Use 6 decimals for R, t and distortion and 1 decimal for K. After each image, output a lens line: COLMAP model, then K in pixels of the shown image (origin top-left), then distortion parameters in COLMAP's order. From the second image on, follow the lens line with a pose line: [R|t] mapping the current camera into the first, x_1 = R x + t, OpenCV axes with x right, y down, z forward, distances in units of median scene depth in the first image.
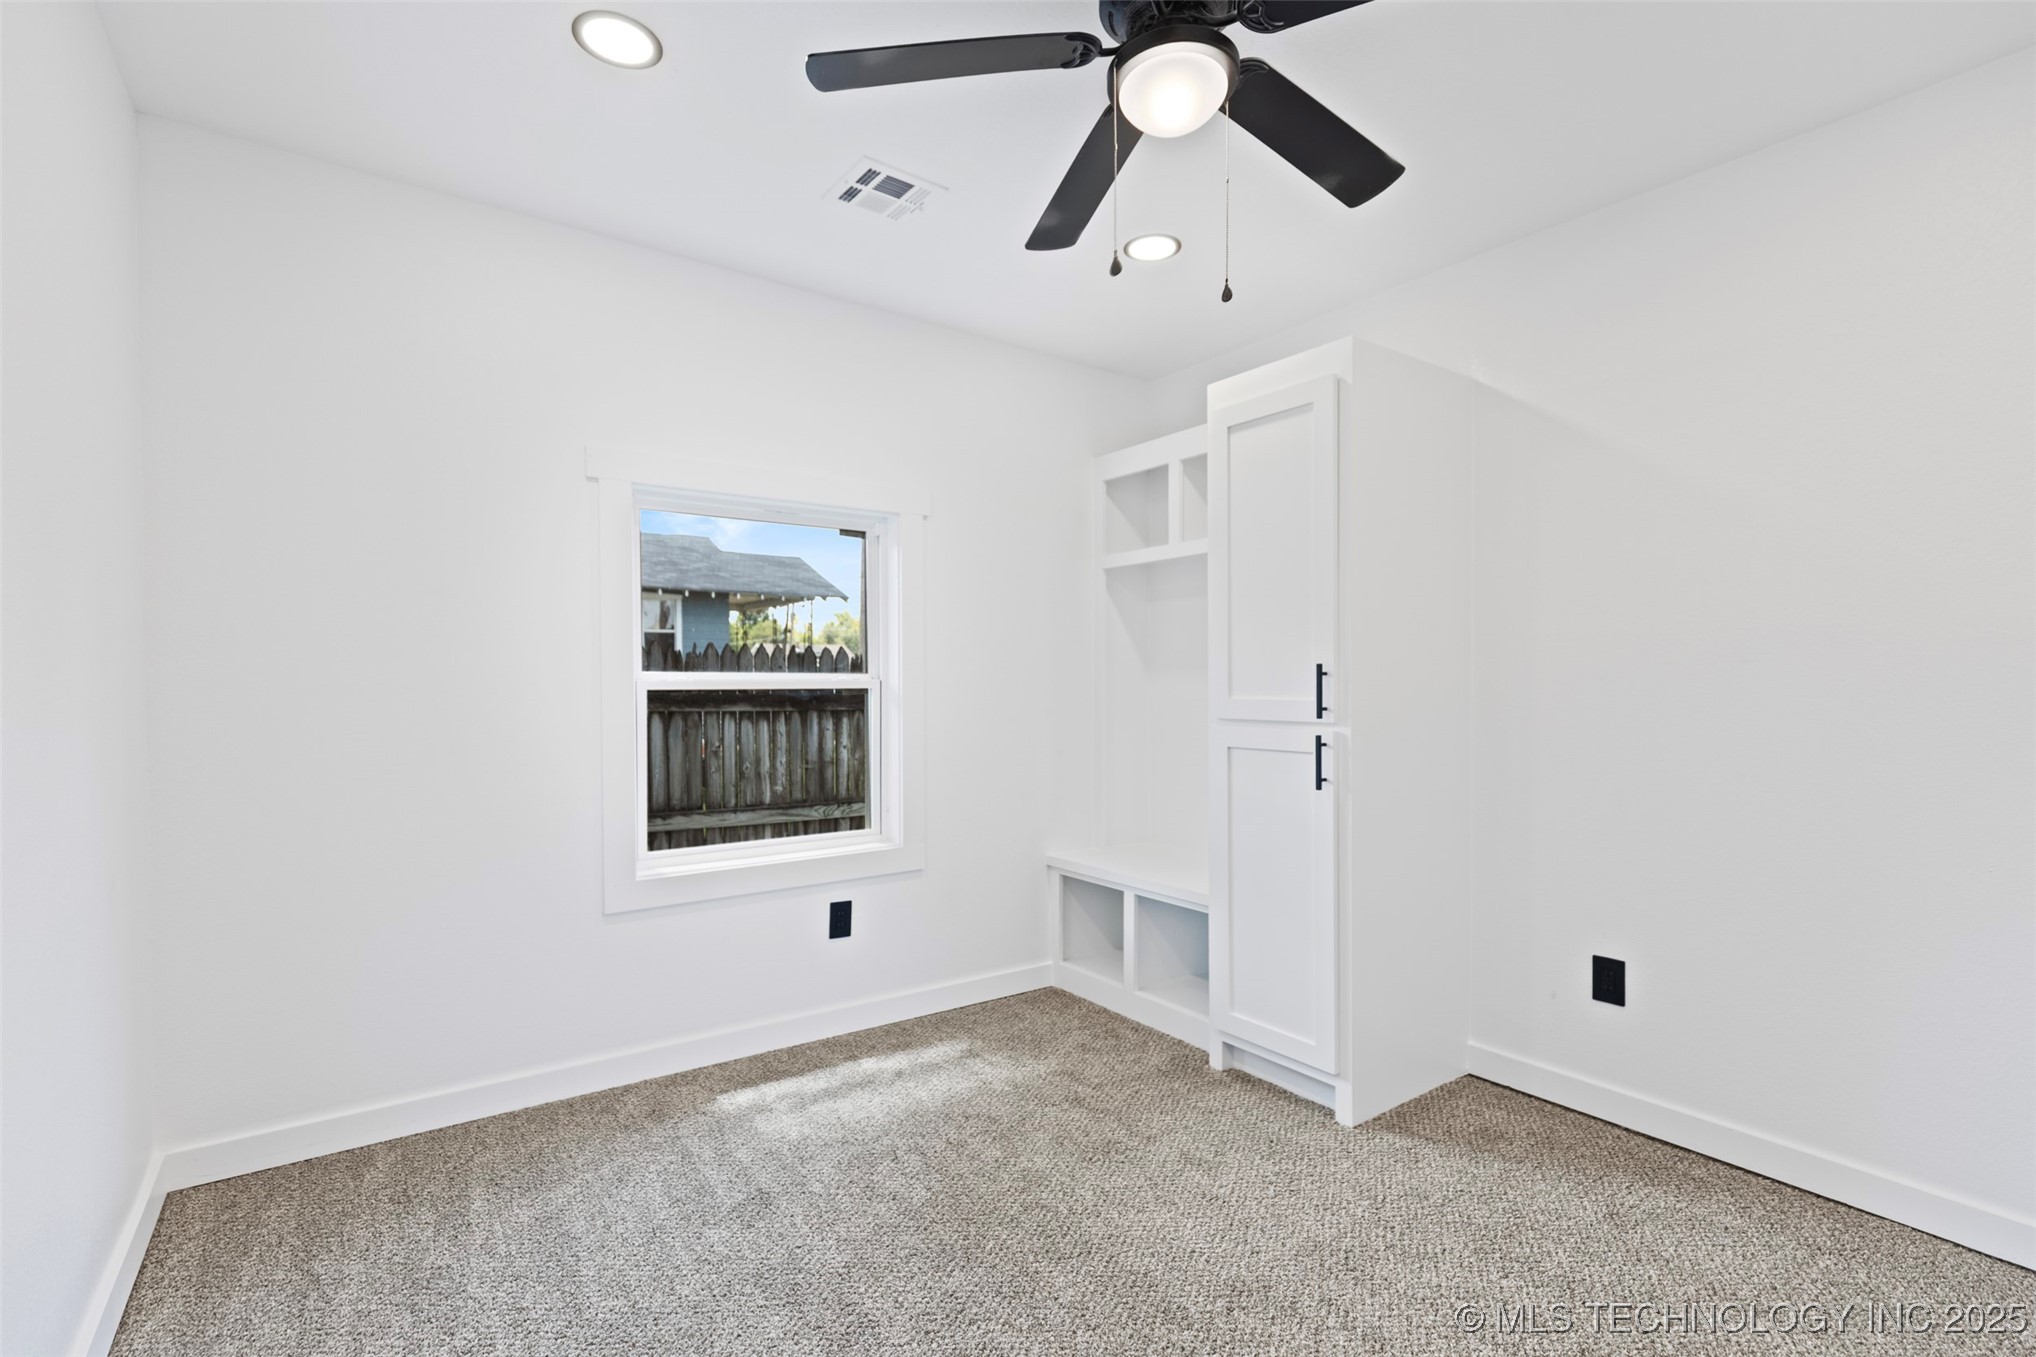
lens RADIAL K [[921.0, 0, 1013.1], [0, 921.0, 681.8], [0, 0, 1]] dist [-0.006854, -0.000596]
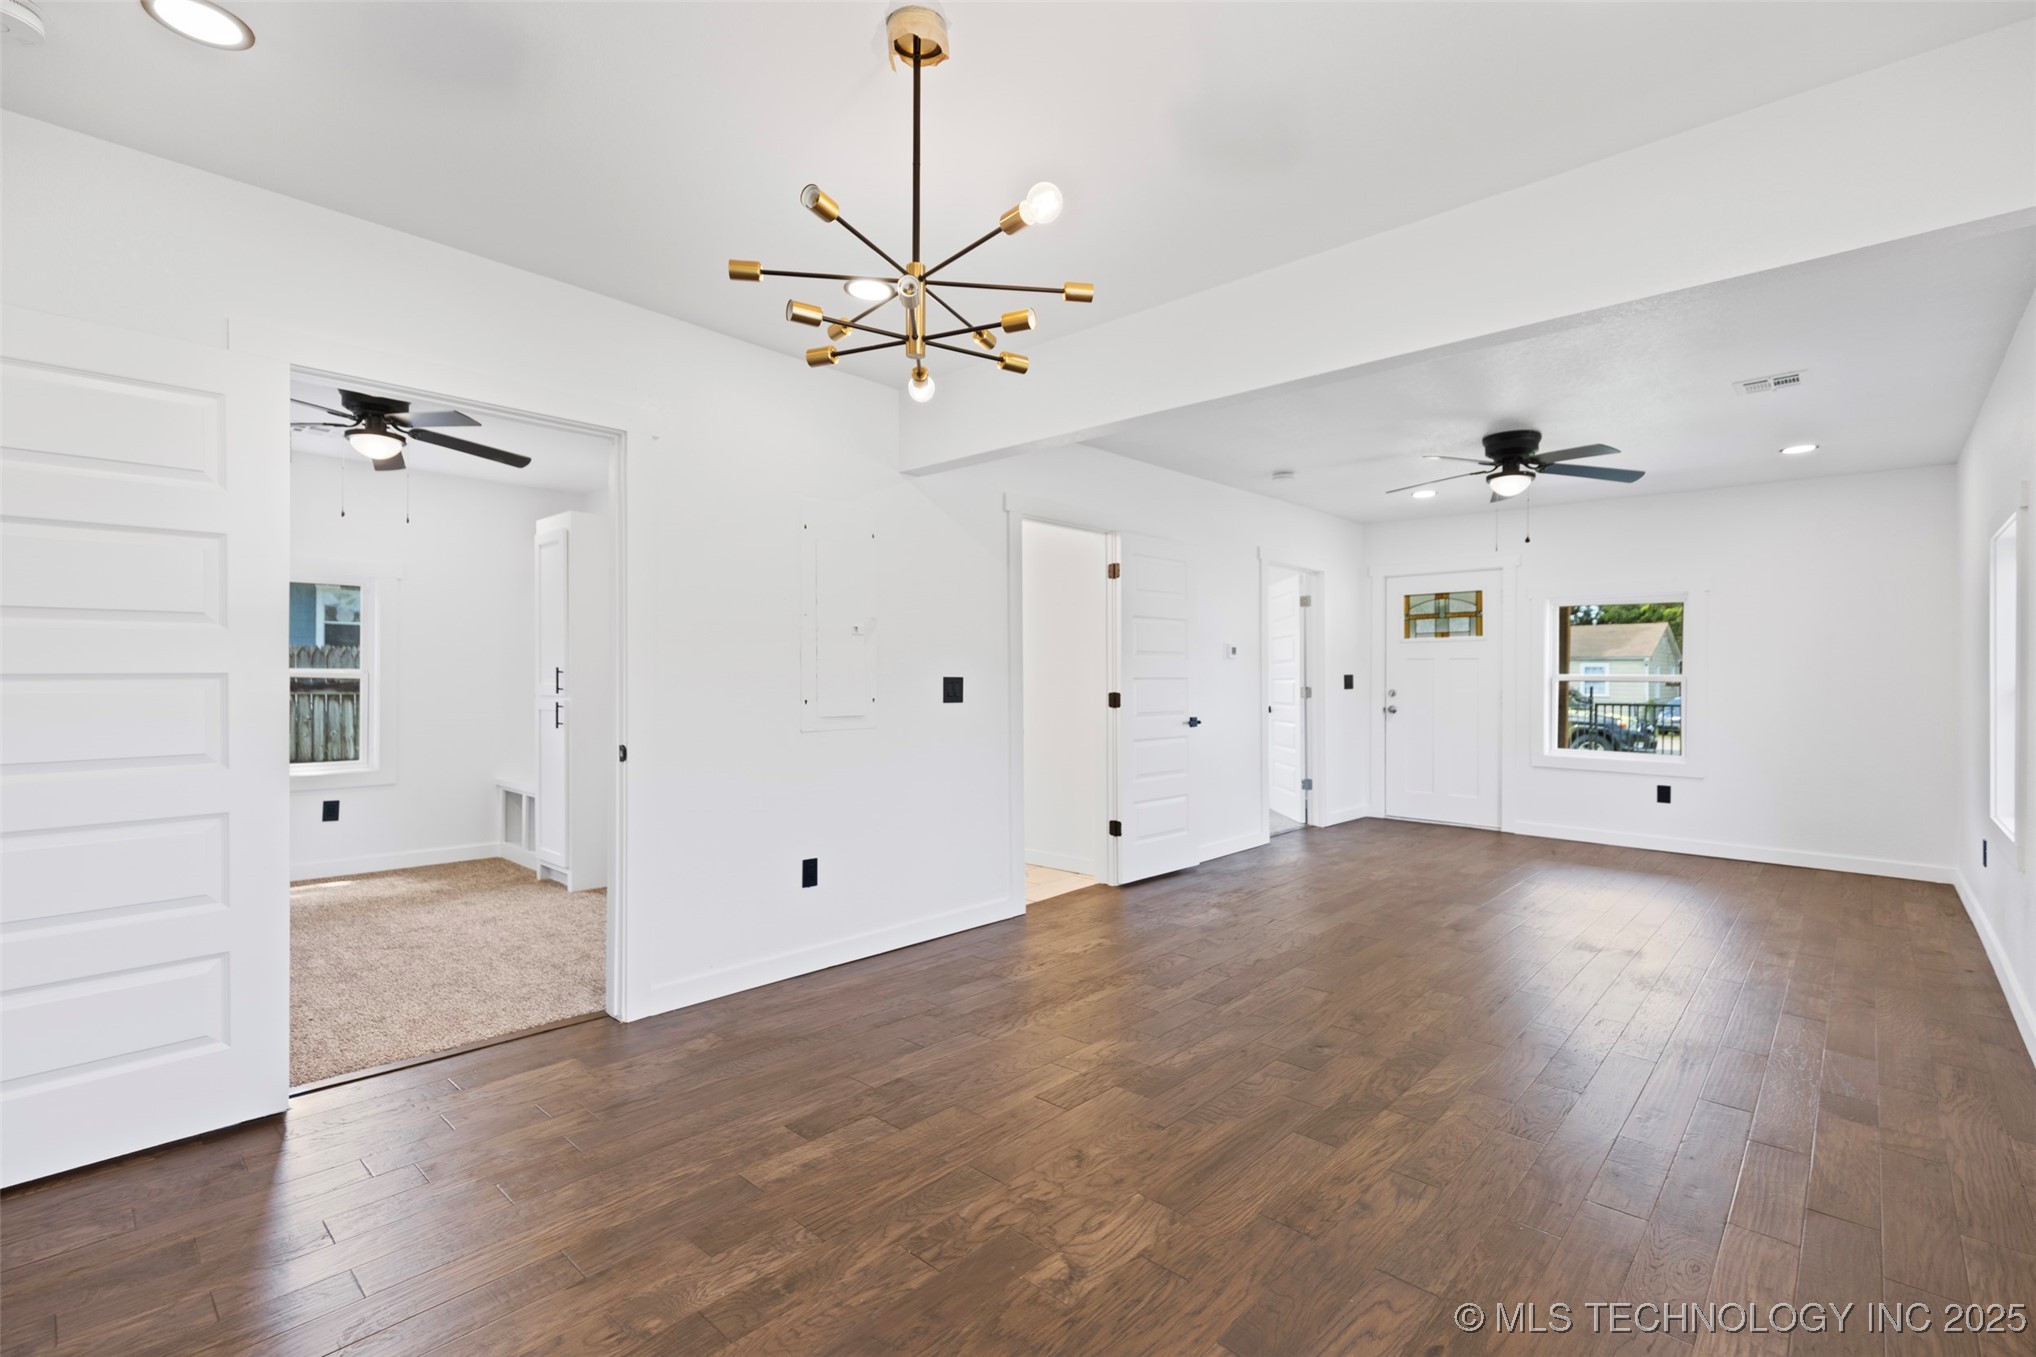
lens RADIAL K [[921.0, 0, 1017.7], [0, 921.0, 677.9], [0, 0, 1]] dist [-0.006854, -0.000596]
pose [[0.979834, 0.003226, 0.199787, 0.470051], [-0.004256, 0.999980, 0.004728, -0.004953], [-0.199767, -0.005483, 0.979828, -0.611776]]
